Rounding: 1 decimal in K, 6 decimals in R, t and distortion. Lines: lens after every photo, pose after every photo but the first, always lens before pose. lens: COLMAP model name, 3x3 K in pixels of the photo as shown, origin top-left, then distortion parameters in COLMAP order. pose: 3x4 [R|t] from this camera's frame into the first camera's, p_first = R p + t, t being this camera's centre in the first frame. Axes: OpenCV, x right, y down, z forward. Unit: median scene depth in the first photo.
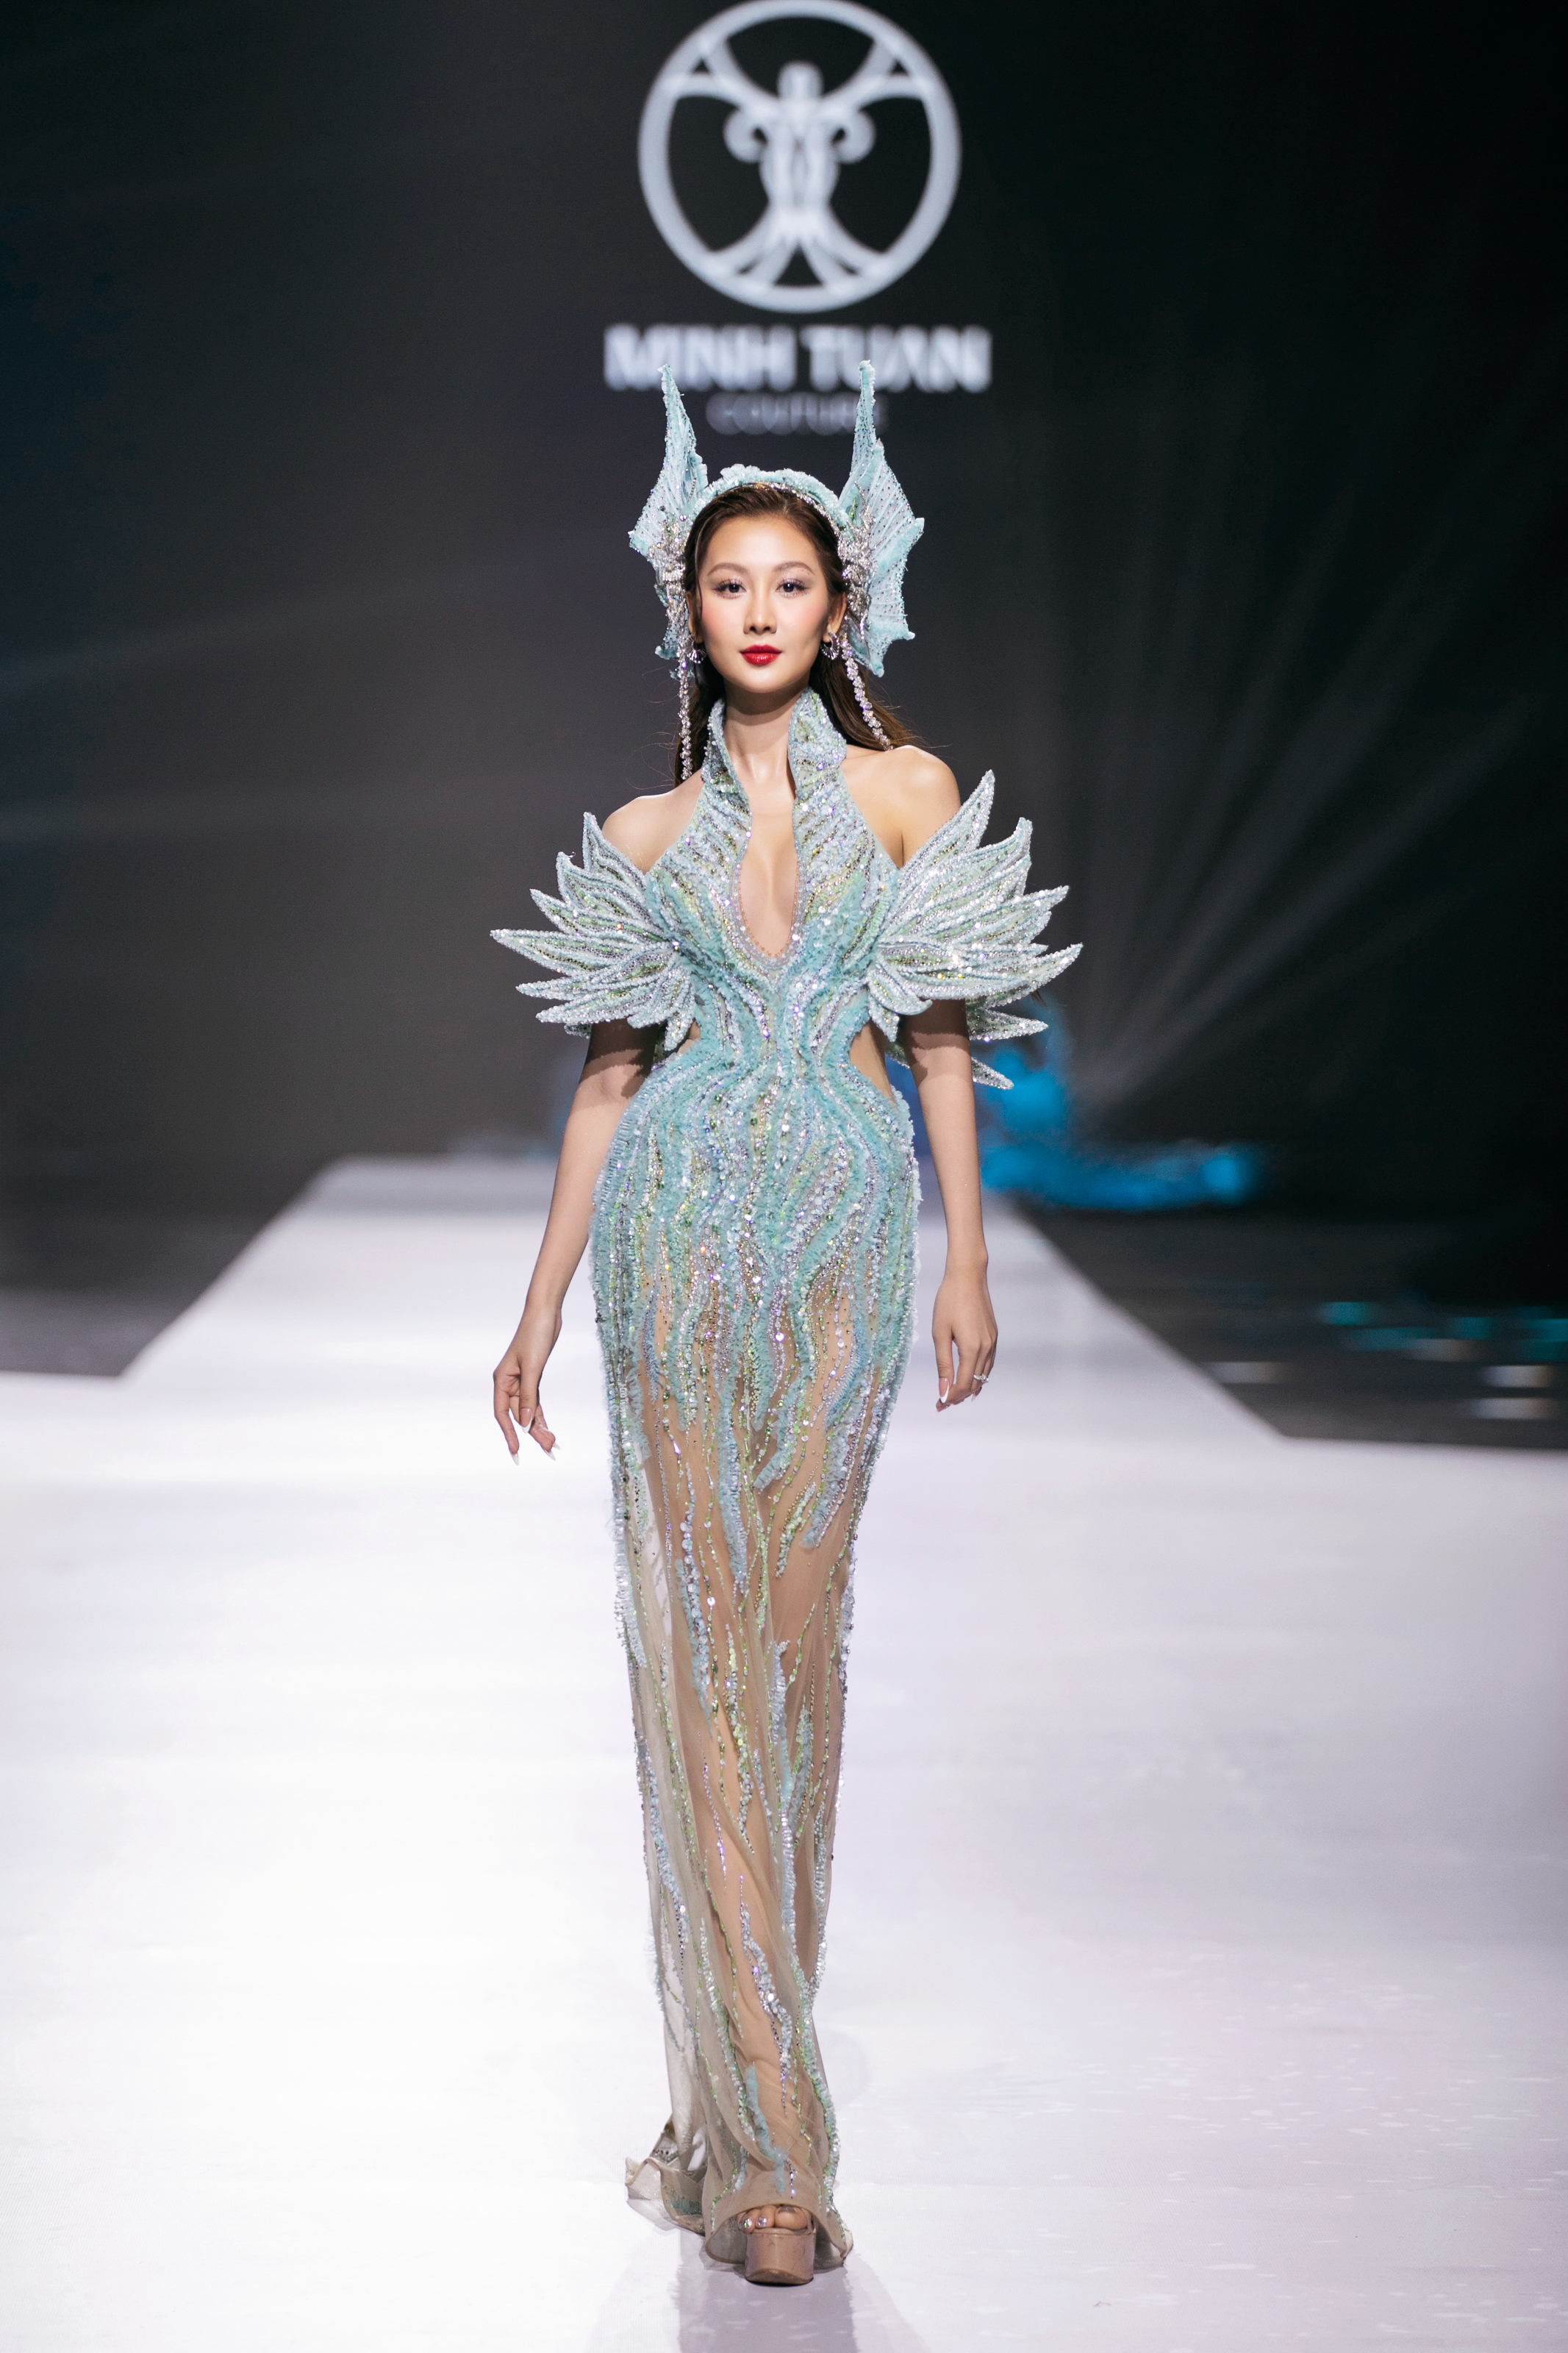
lens RADIAL K [[9685.4, 0, 784.0], [0, 9685.4, 1176.5], [0, 0, 1]] dist [-0.007189, -0.484866]
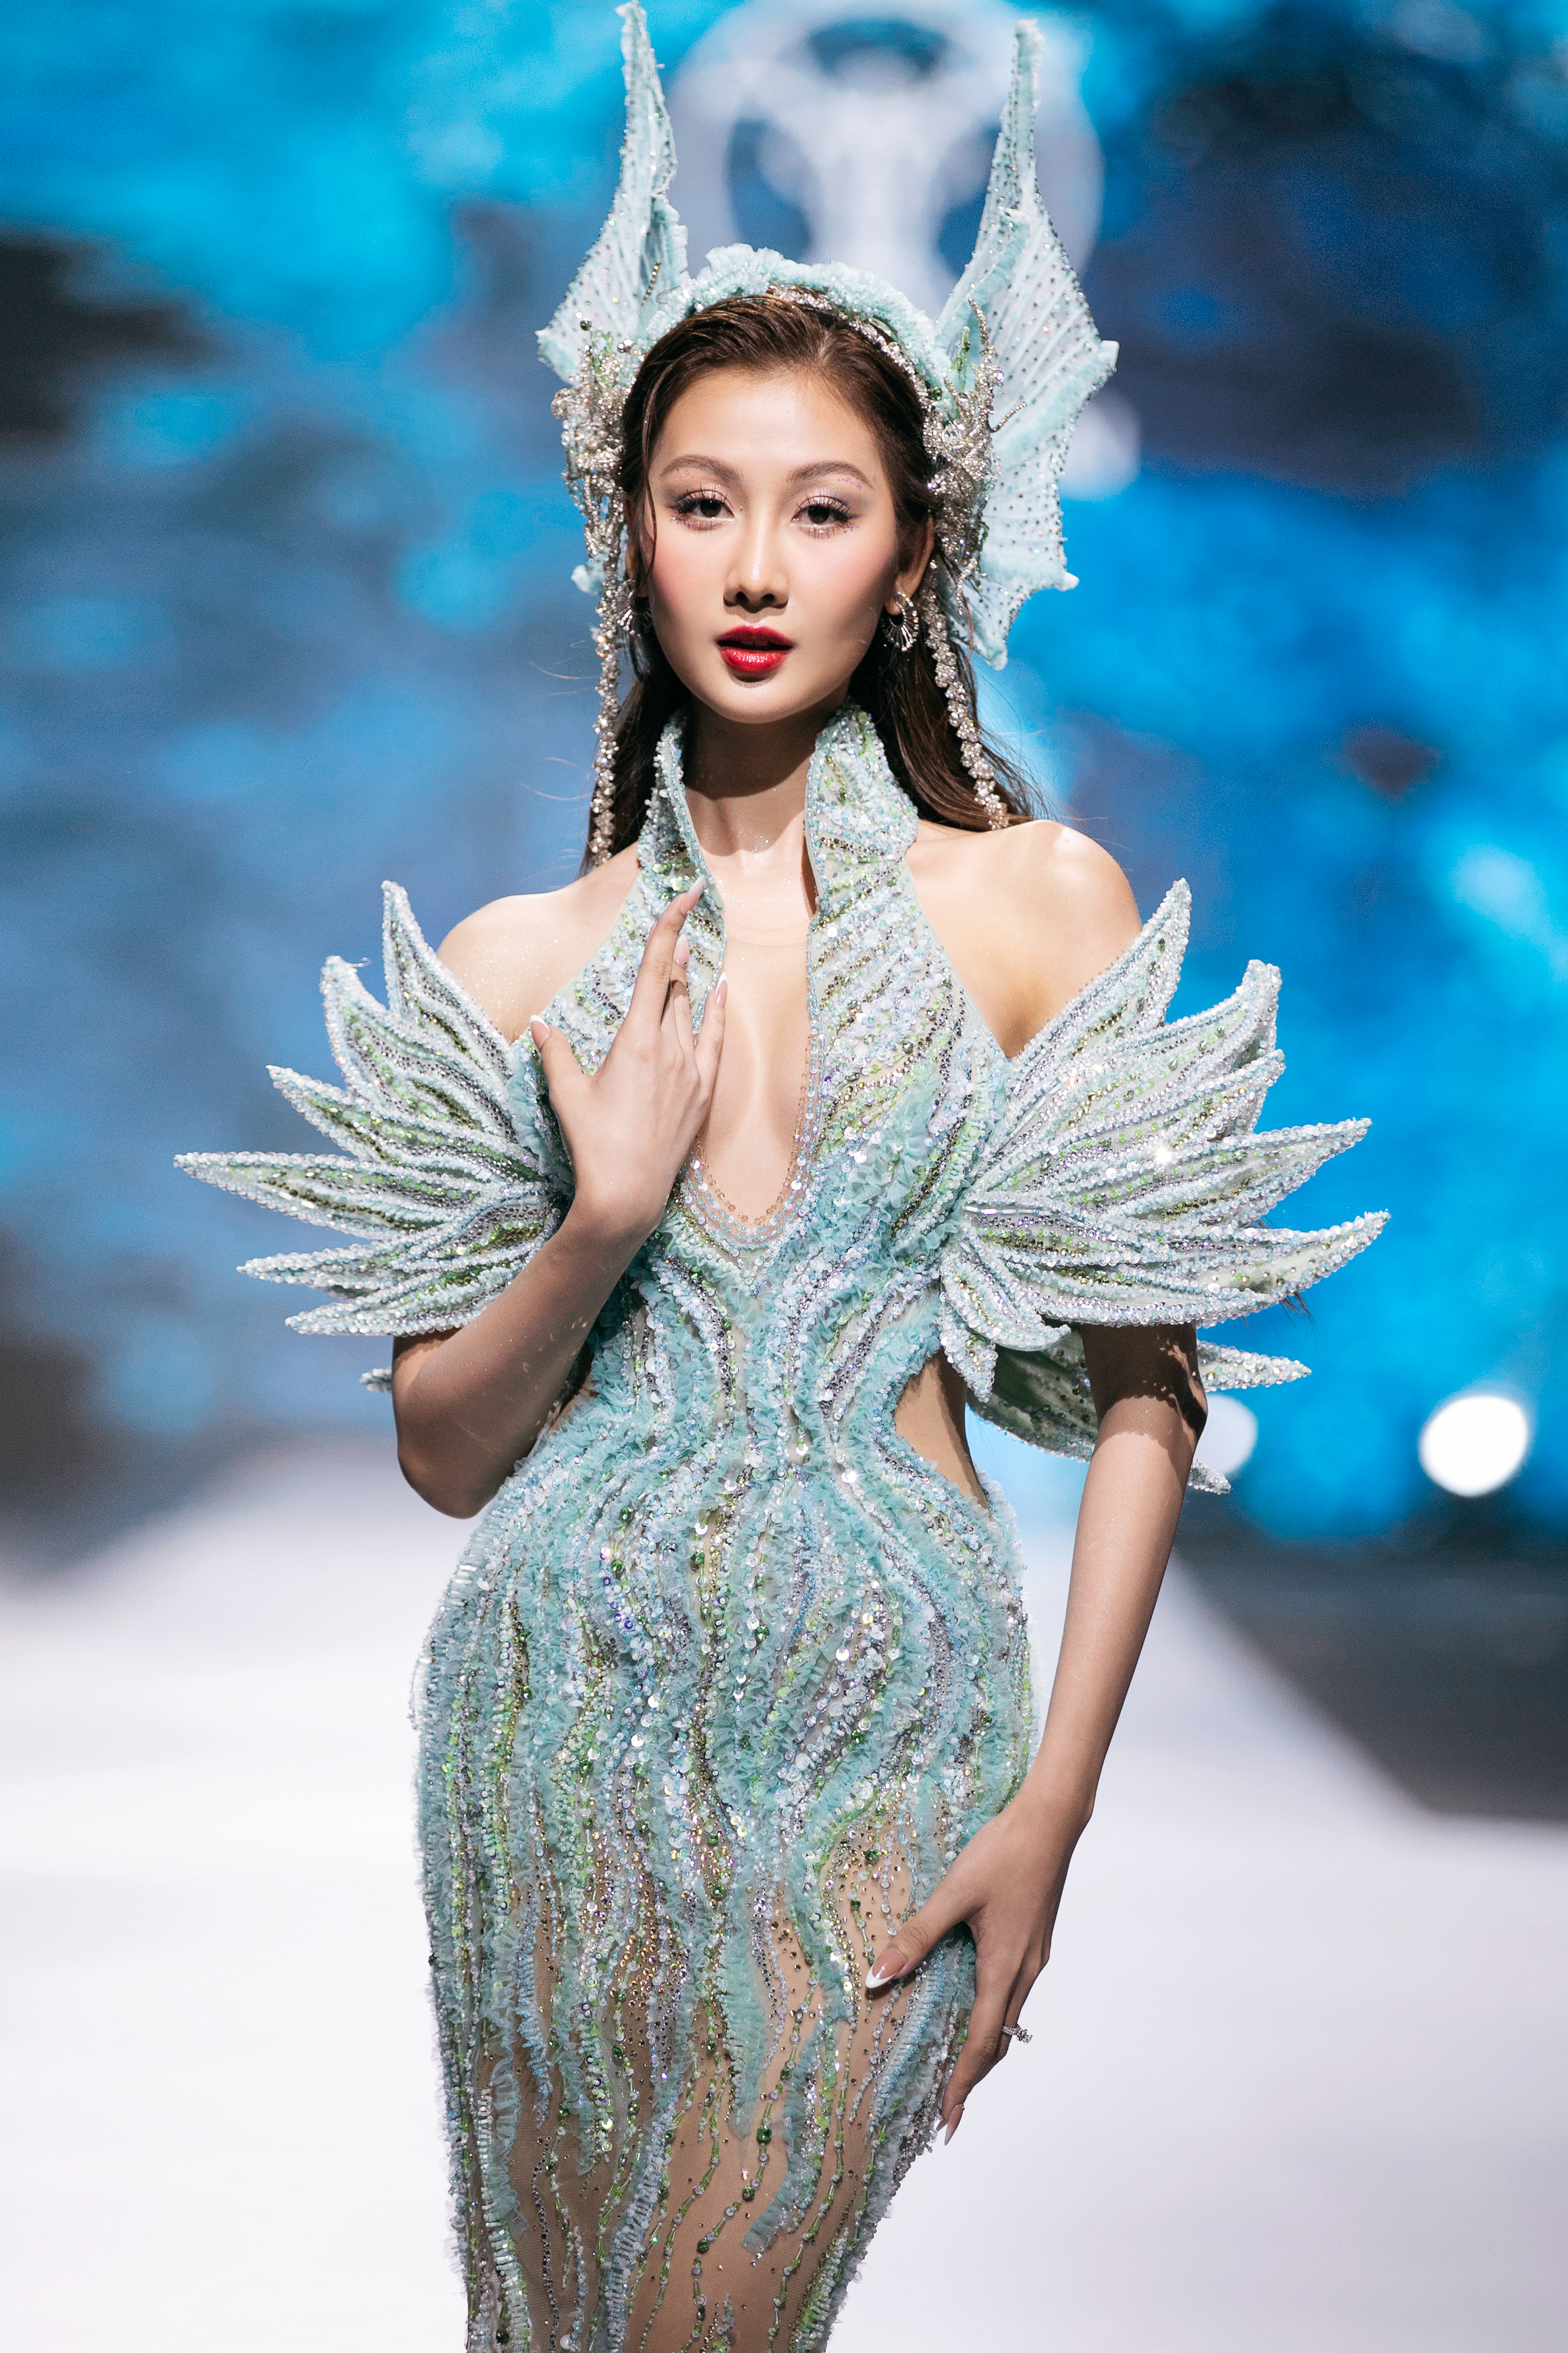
lens RADIAL K [[11072.8, 0, 536.8], [0, 11072.8, 1172.8], [0, 0, 1]] dist [12.563714, -0.107681]
pose [[0.998596, 0.051423, -0.012711, -0.005090], [-0.051819, 0.998109, -0.033074, -0.004880], [0.010986, 0.033686, 0.999372, 0.403192]]
